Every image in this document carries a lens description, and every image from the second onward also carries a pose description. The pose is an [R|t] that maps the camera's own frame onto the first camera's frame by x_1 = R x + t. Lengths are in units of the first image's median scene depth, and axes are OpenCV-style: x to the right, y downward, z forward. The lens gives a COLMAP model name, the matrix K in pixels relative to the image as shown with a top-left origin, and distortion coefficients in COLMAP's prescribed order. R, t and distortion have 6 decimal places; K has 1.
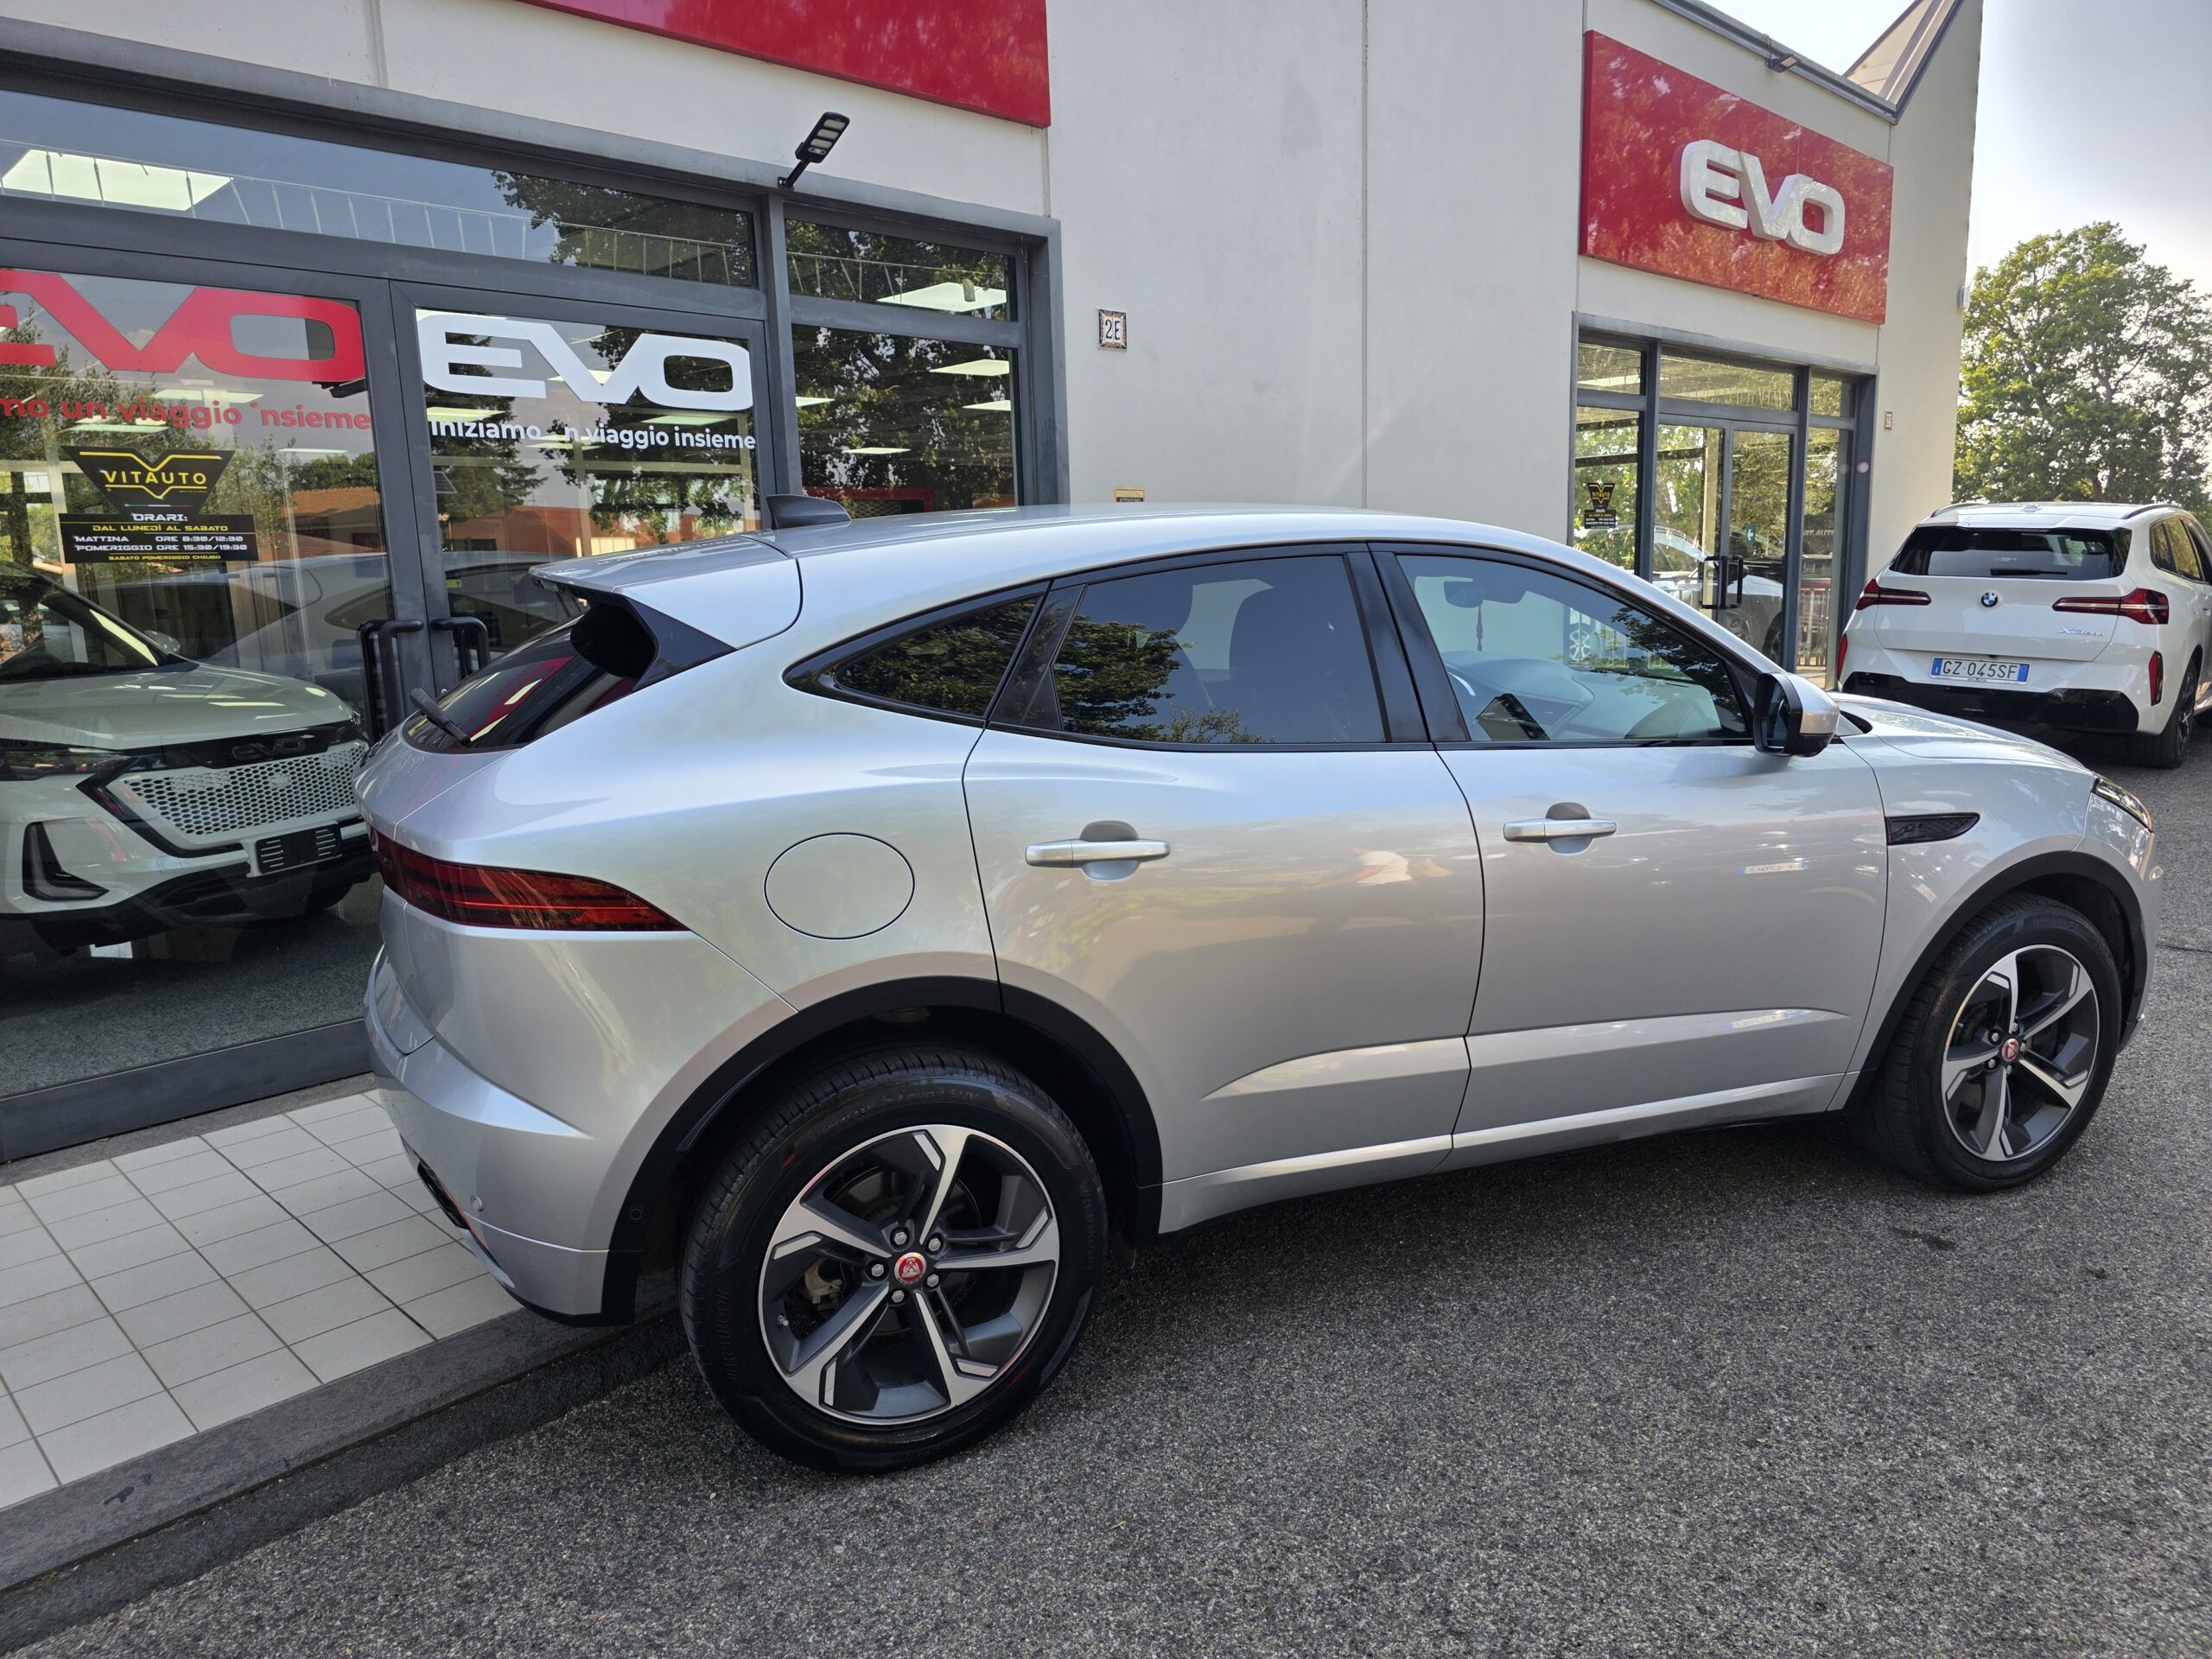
lens RADIAL K [[1476.9, 0, 1098.7], [0, 1476.9, 835.5], [0, 0, 1]] dist [0.056984, -0.048206]
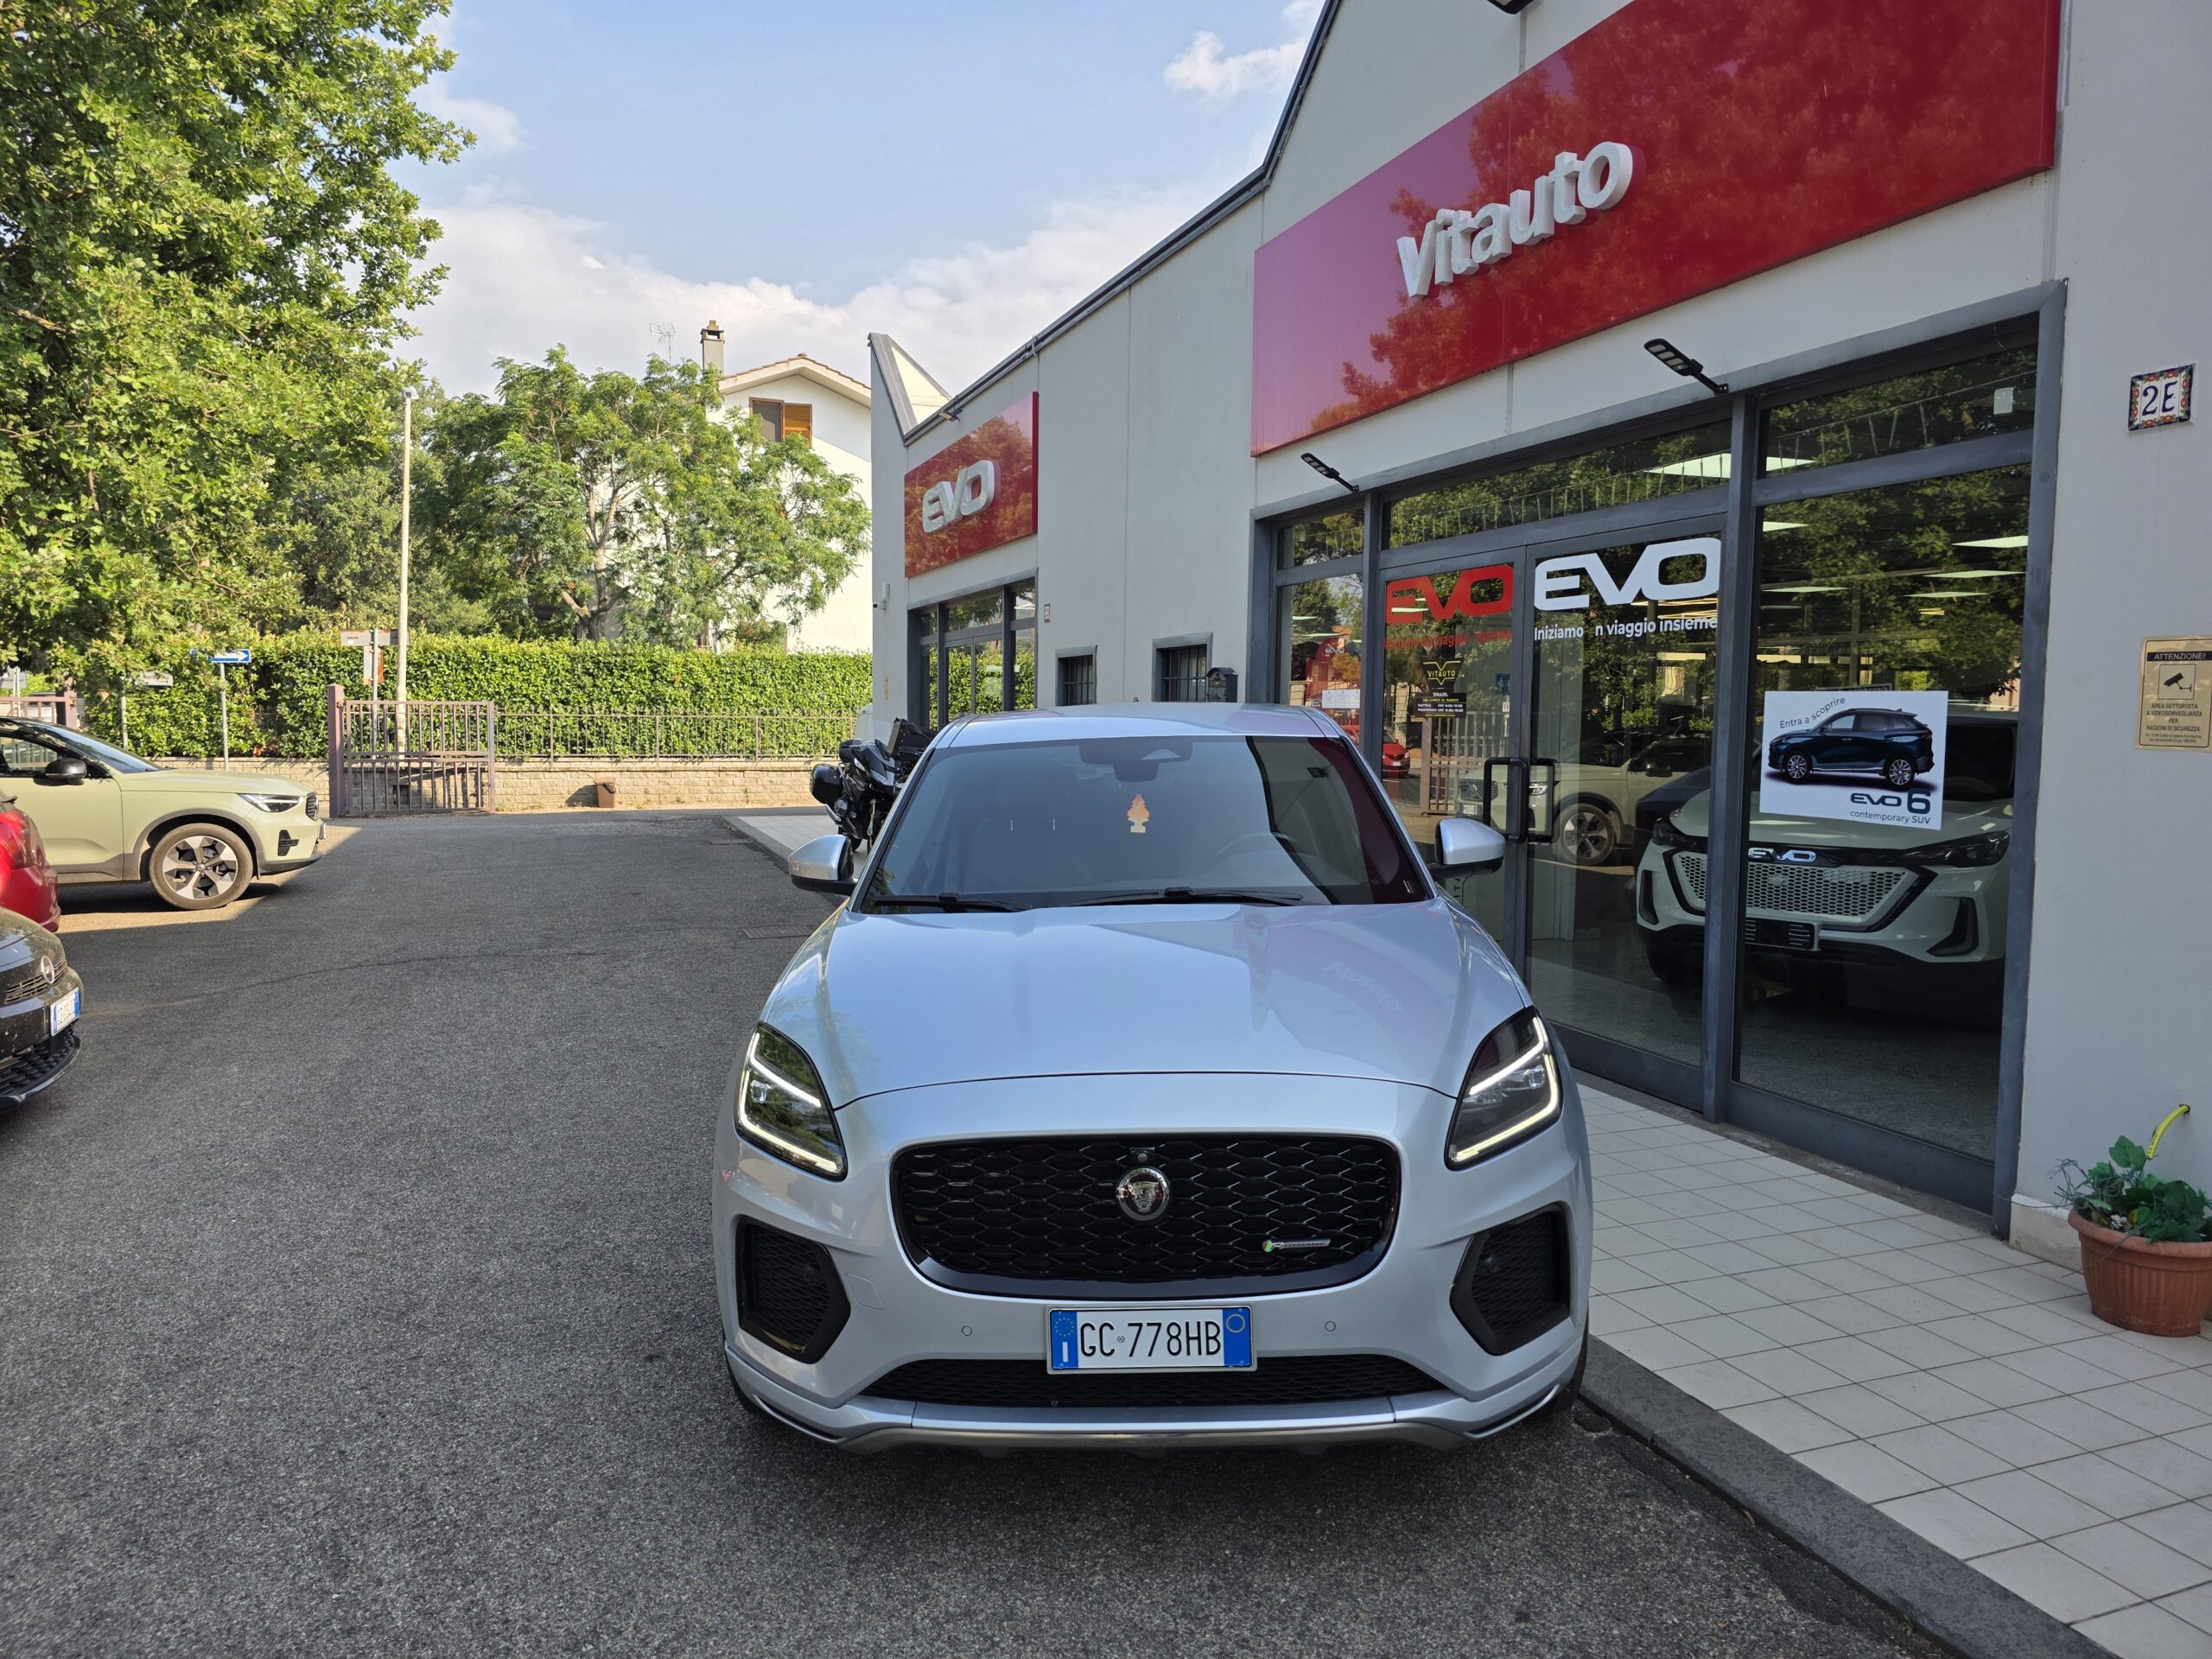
lens RADIAL K [[1476.9, 0, 1101.9], [0, 1476.9, 837.4], [0, 0, 1]] dist [0.056984, -0.048206]
pose [[-0.419590, 0.114722, -0.900435, 1.455186], [-0.149456, 0.969711, 0.193193, -0.385404], [0.895325, 0.215637, -0.389735, 1.594914]]
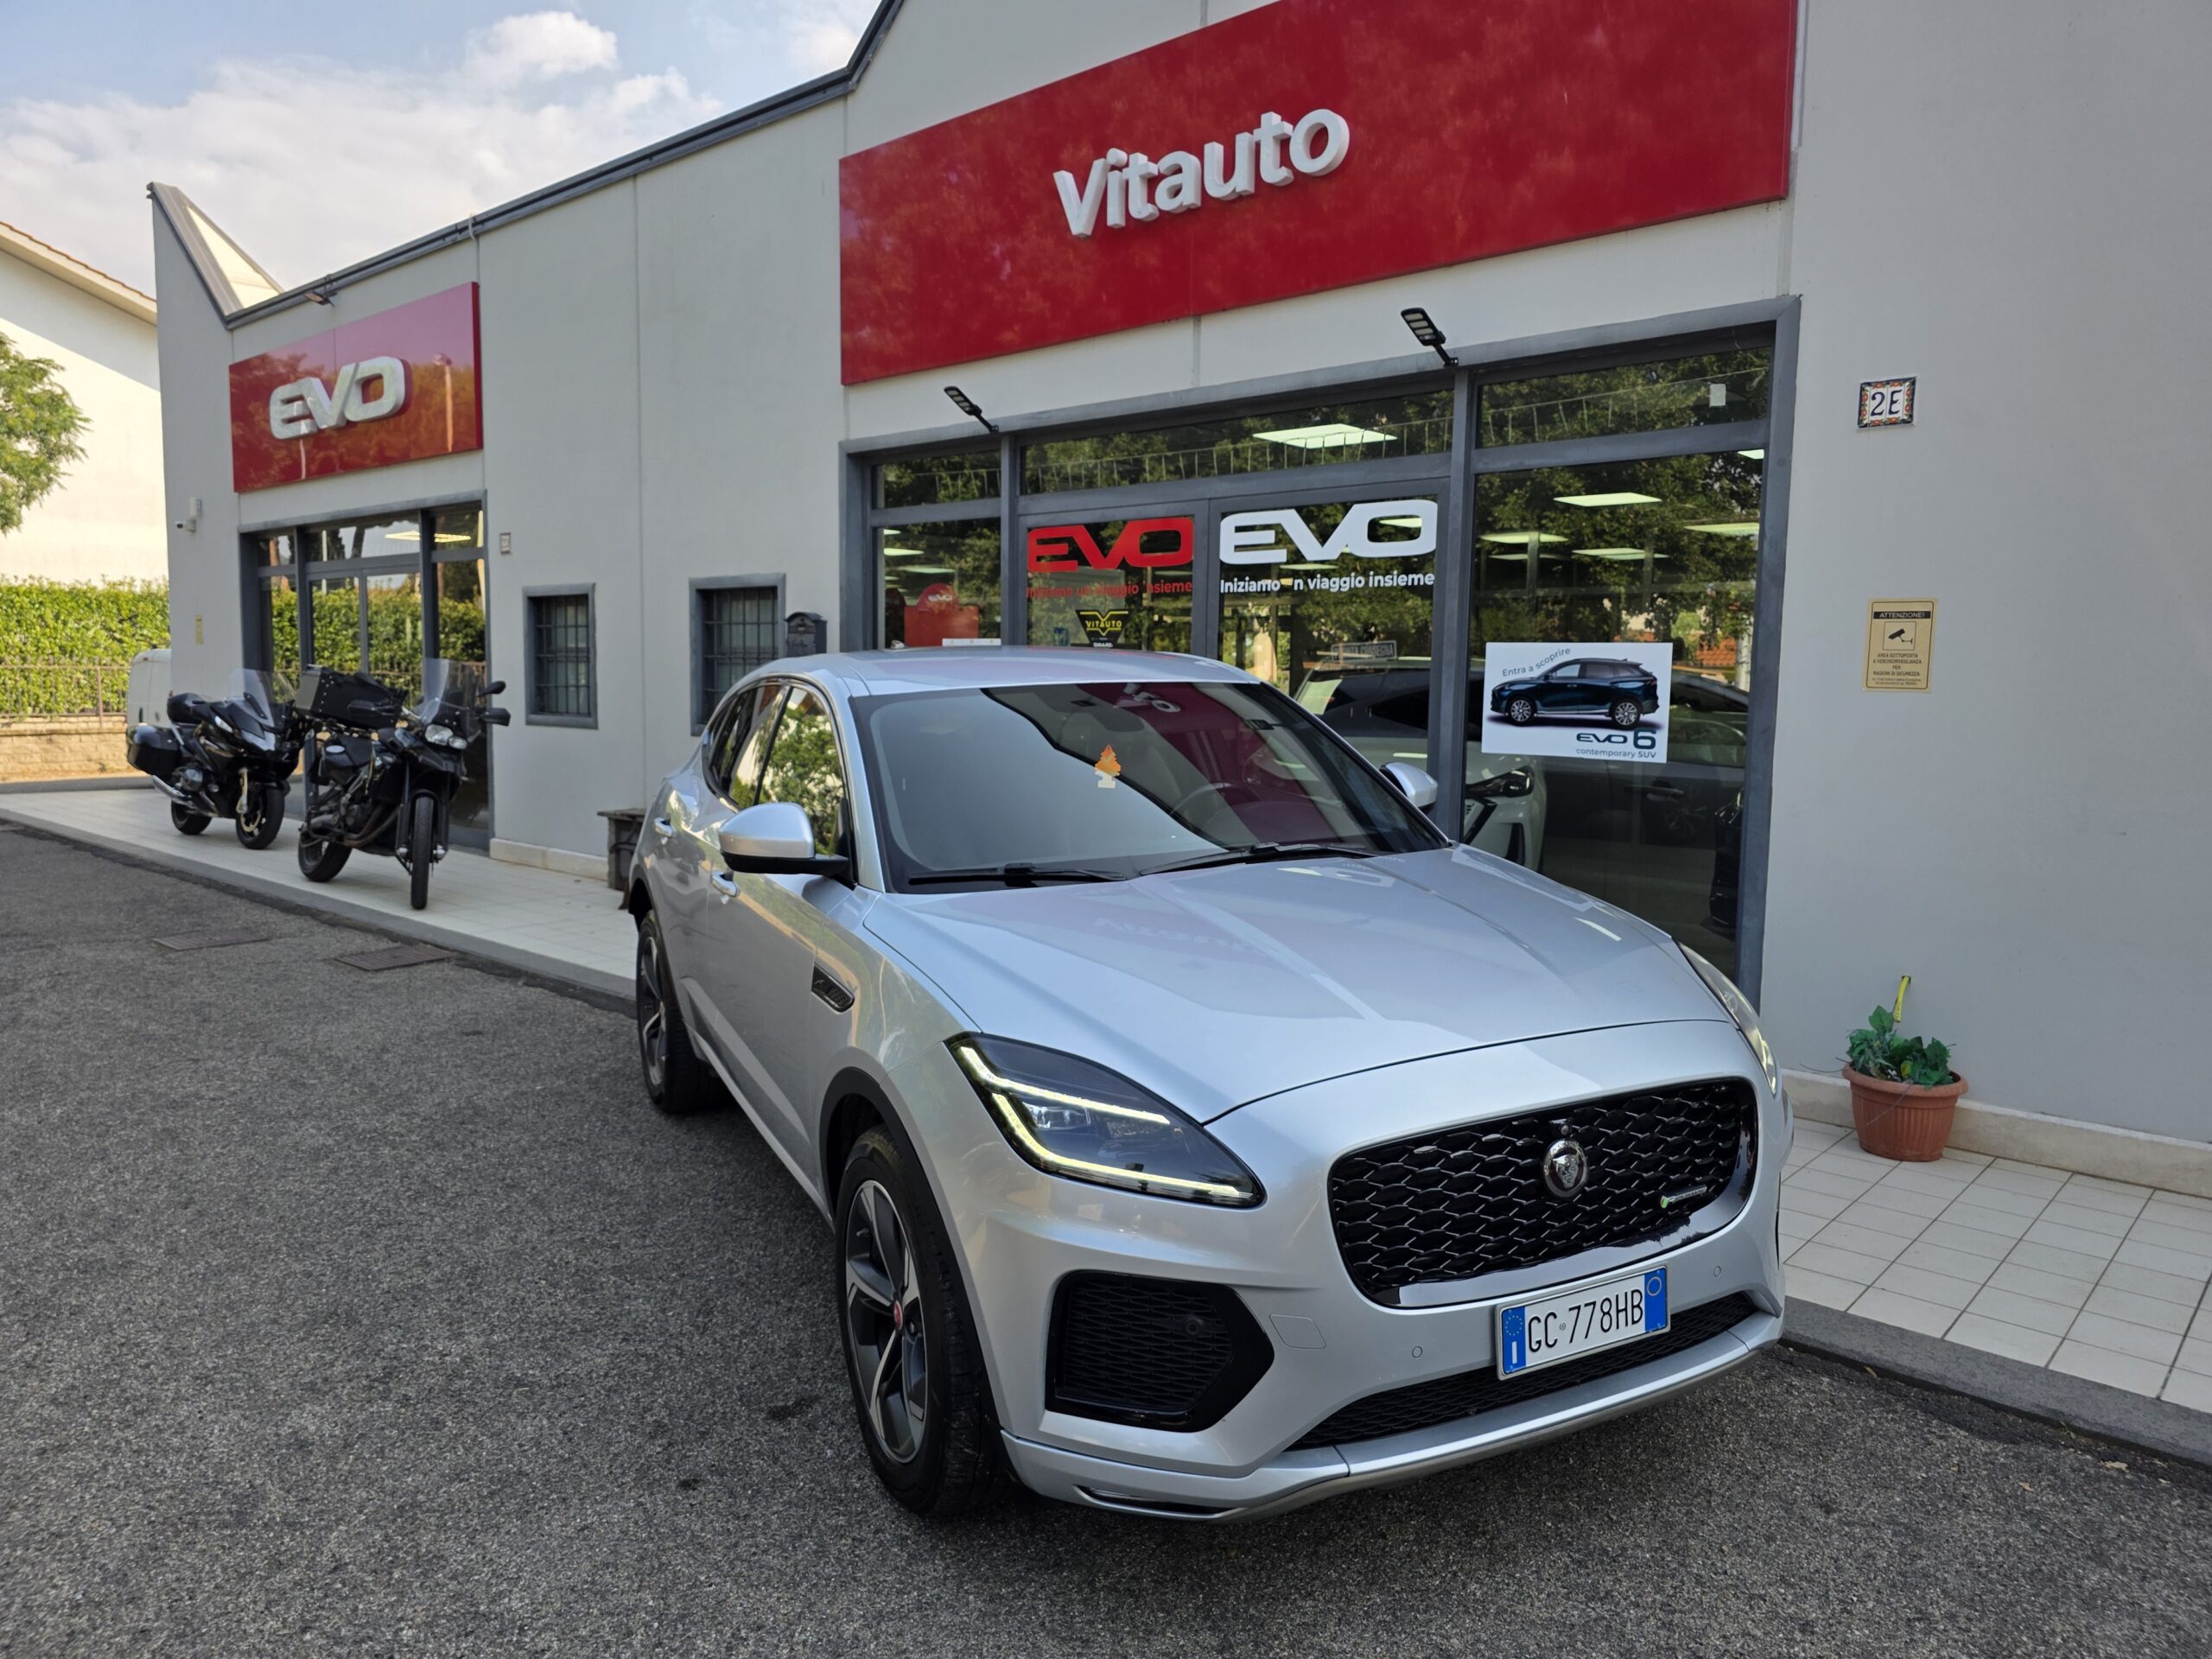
lens RADIAL K [[1476.9, 0, 1105.3], [0, 1476.9, 834.3], [0, 0, 1]] dist [0.056984, -0.048206]
pose [[0.051022, 0.149627, -0.987425, 1.448918], [-0.187427, 0.972580, 0.137693, -0.271525], [0.980952, 0.178045, 0.077668, 1.035604]]
